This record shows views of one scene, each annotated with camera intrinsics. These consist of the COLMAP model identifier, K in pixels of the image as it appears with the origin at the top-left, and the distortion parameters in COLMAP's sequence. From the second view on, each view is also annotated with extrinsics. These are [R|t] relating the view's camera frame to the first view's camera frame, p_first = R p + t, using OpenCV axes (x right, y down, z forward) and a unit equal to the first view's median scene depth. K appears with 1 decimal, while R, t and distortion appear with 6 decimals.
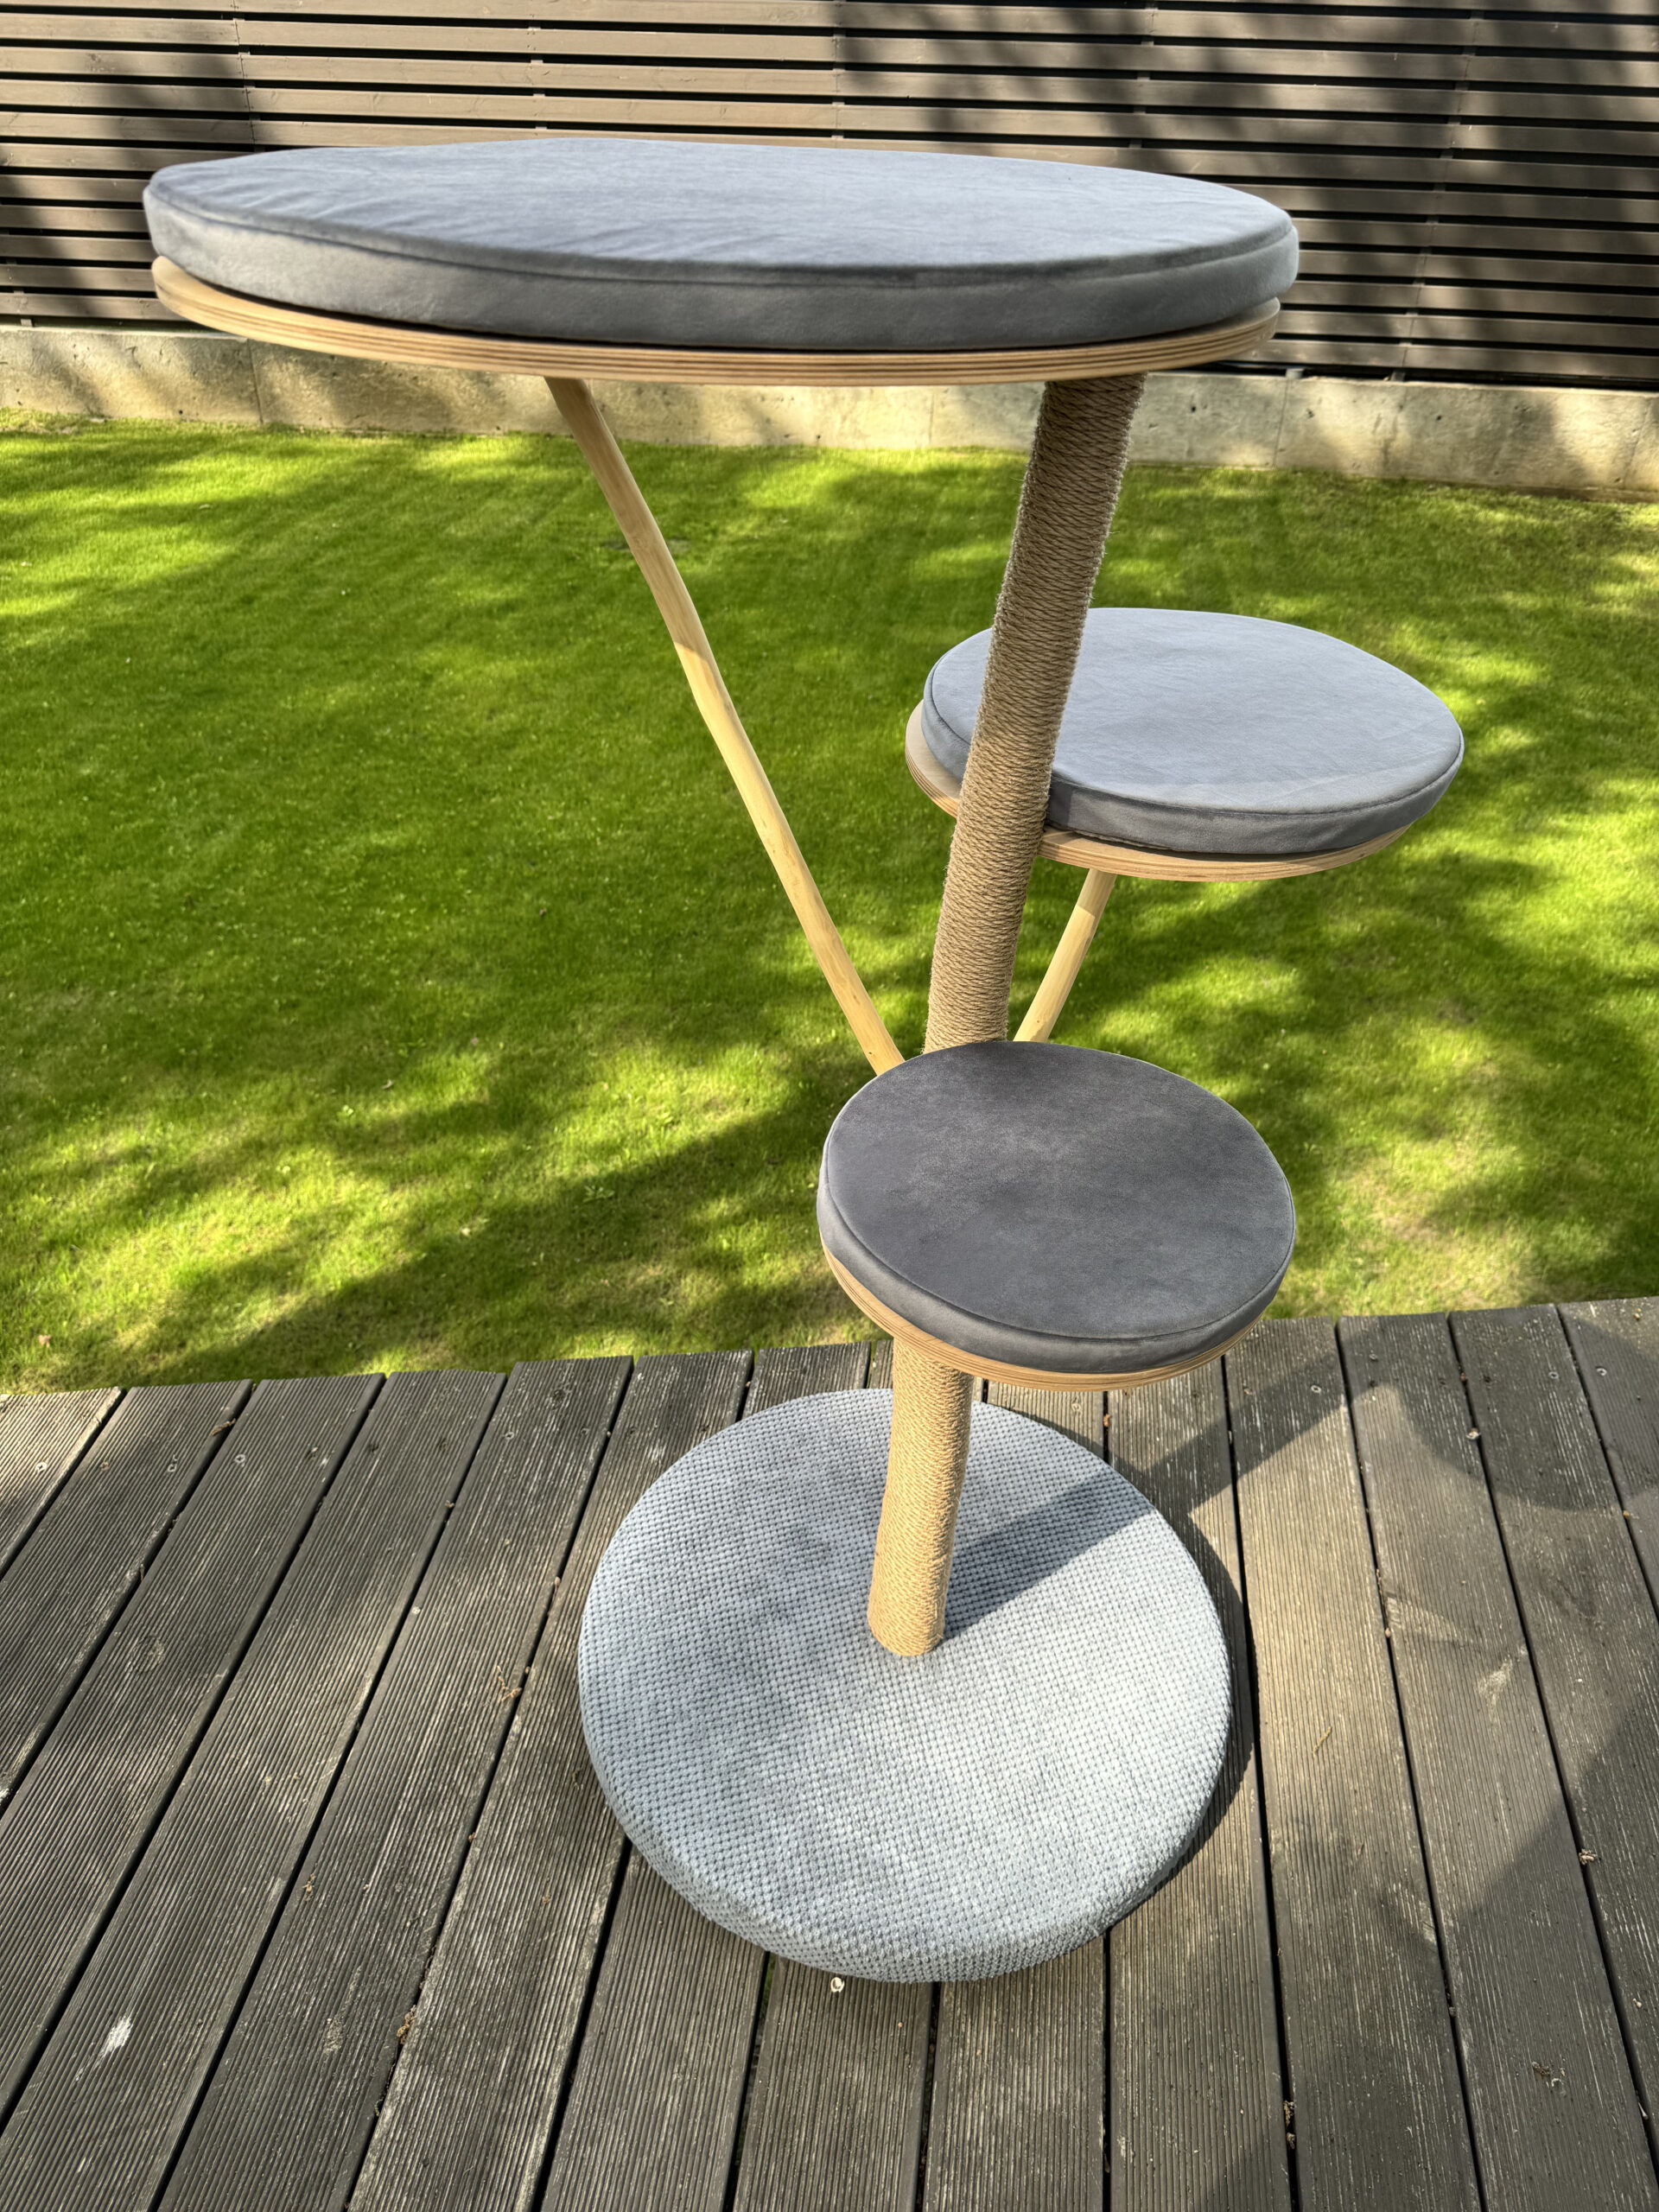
lens RADIAL K [[1576.3, 0, 823.3], [0, 1576.3, 1124.6], [0, 0, 1]] dist [0.017838, -0.022482]
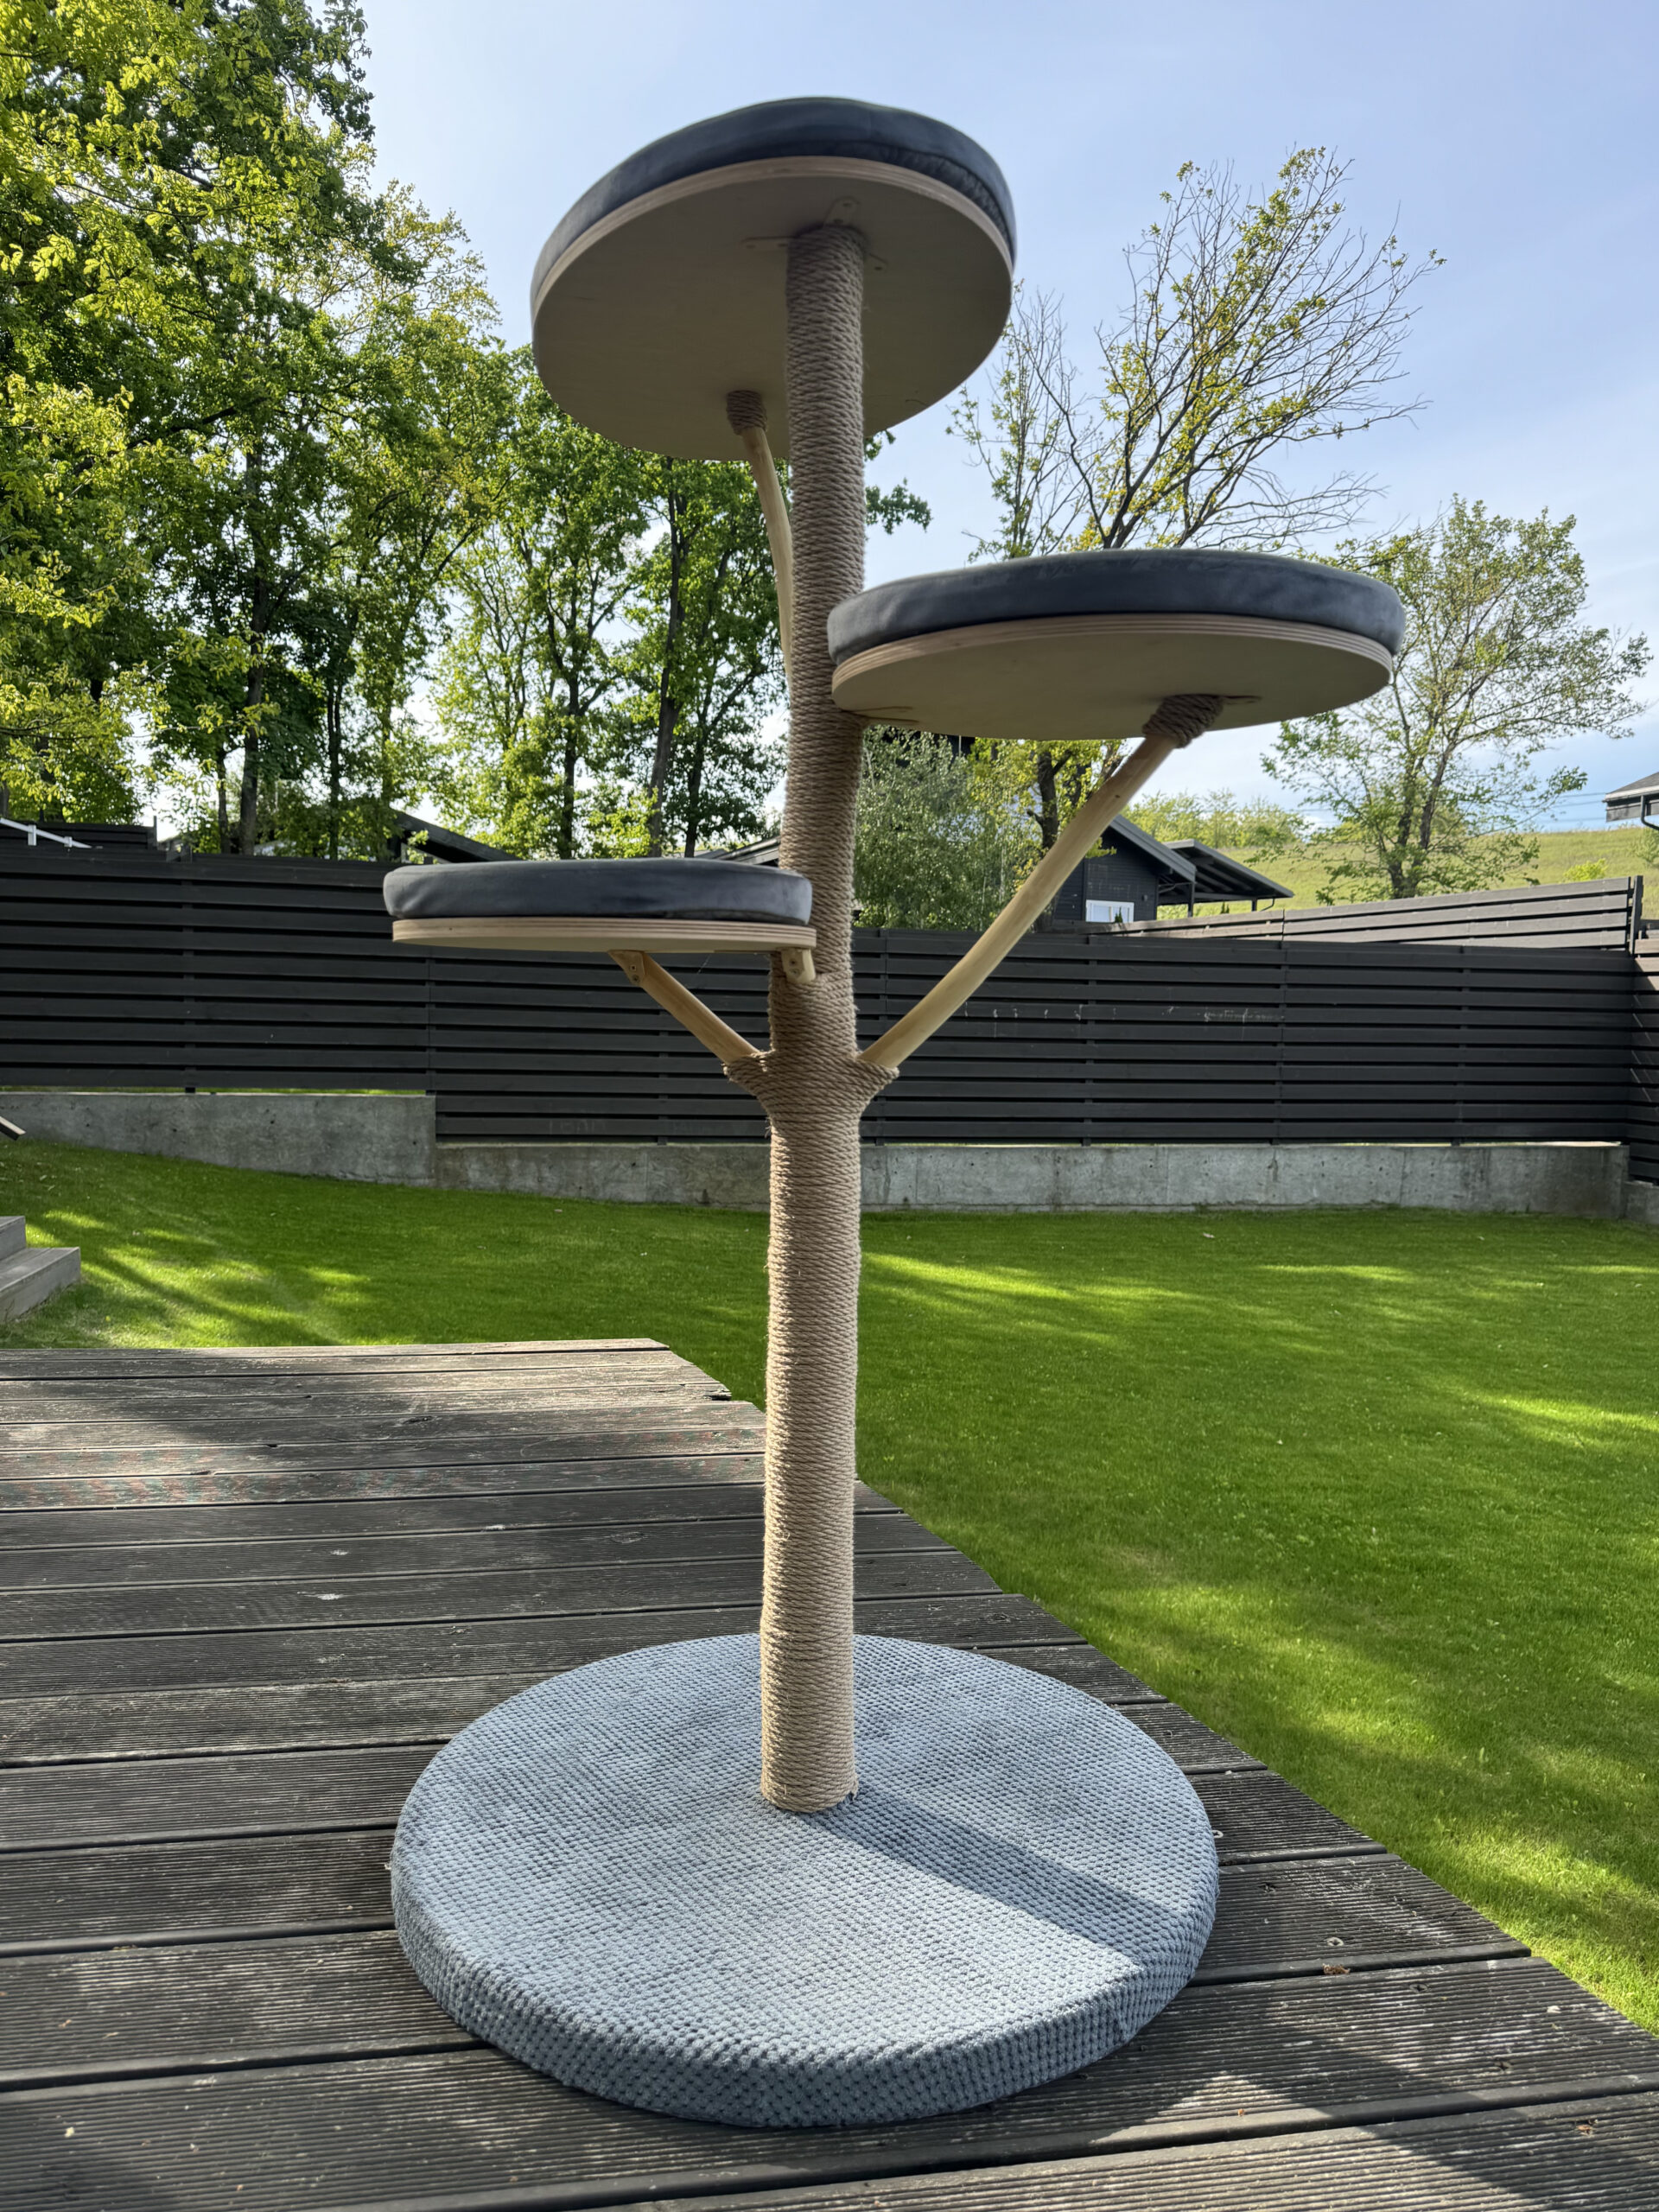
lens RADIAL K [[1576.3, 0, 809.4], [0, 1576.3, 1101.8], [0, 0, 1]] dist [0.017838, -0.022482]
pose [[0.291596, 0.043578, -0.955548, 0.843369], [-0.580332, 0.802166, -0.140512, 0.152210], [0.760385, 0.595508, 0.259198, 0.602666]]
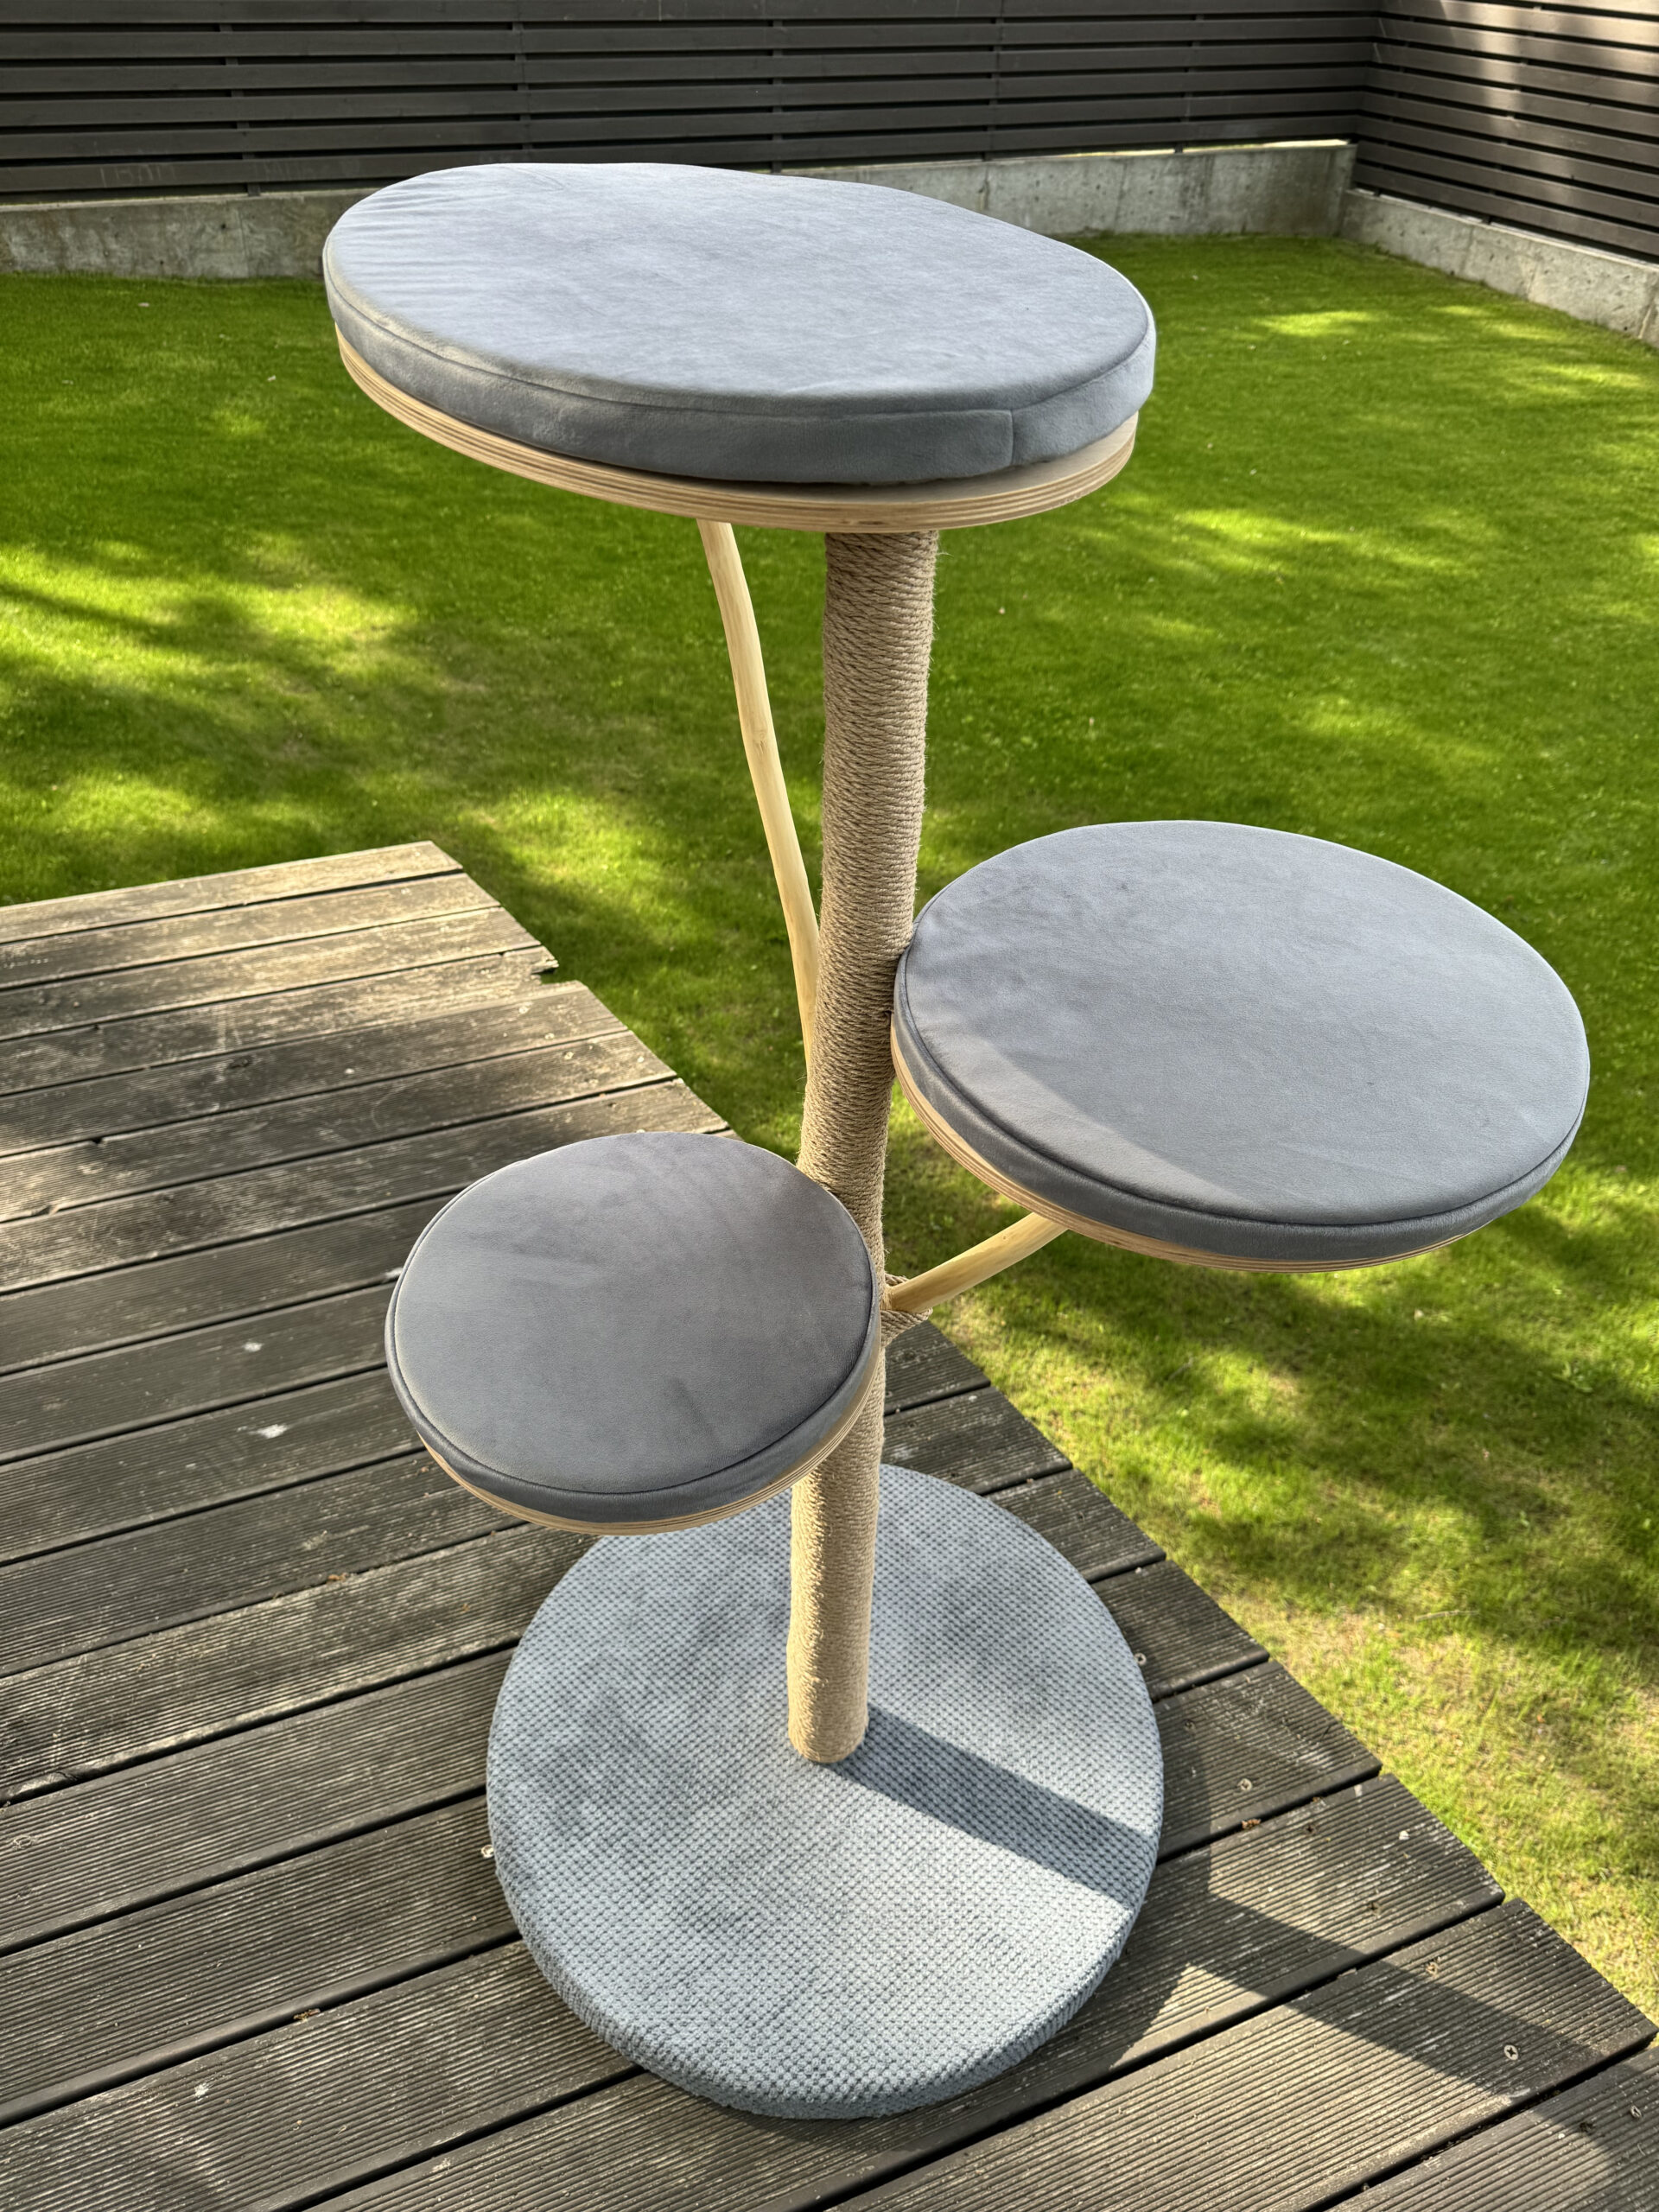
lens RADIAL K [[1576.3, 0, 822.1], [0, 1576.3, 1118.5], [0, 0, 1]] dist [0.017838, -0.022482]
pose [[0.490857, 0.538016, -0.685272, 0.531058], [-0.528576, 0.809155, 0.256662, -0.237752], [0.692580, 0.236234, 0.681562, 0.263072]]
